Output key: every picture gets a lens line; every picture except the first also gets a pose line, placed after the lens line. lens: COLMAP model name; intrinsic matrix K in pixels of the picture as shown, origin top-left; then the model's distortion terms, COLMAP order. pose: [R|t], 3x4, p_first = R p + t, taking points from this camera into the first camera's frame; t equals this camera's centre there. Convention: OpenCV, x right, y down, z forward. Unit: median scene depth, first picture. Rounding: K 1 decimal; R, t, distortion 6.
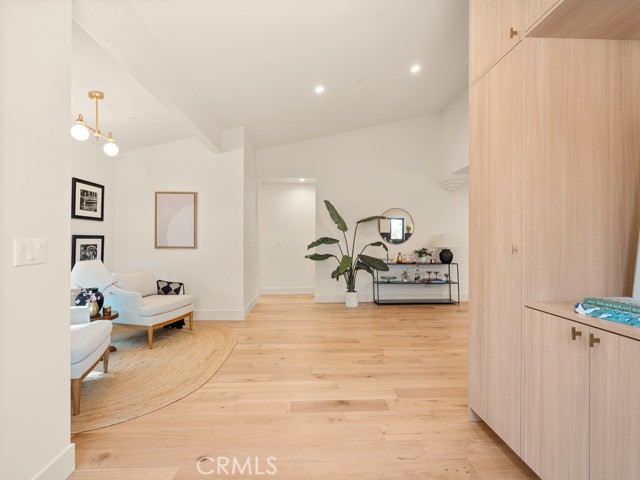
lens RADIAL K [[326.1, 0, 319.7], [0, 326.1, 239.5], [0, 0, 1]] dist [-0.001098, 0.000254]
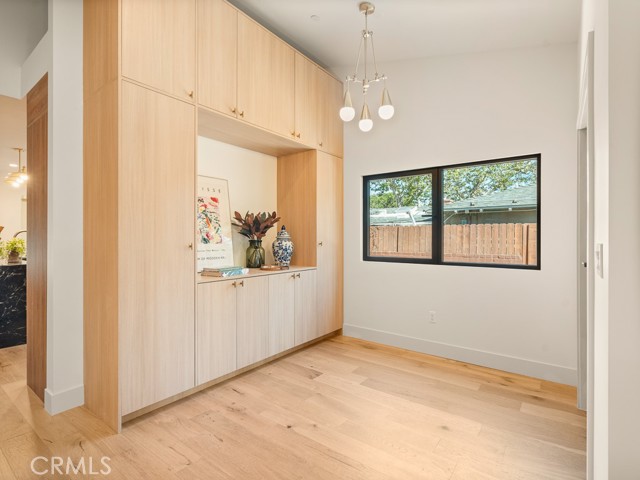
lens RADIAL K [[326.1, 0, 319.0], [0, 326.1, 239.5], [0, 0, 1]] dist [-0.001098, 0.000254]
pose [[-0.772189, -0.004583, 0.635376, -0.657328], [-0.005683, 0.999984, 0.000306, -0.001718], [-0.635368, -0.003374, -0.772202, 1.554229]]
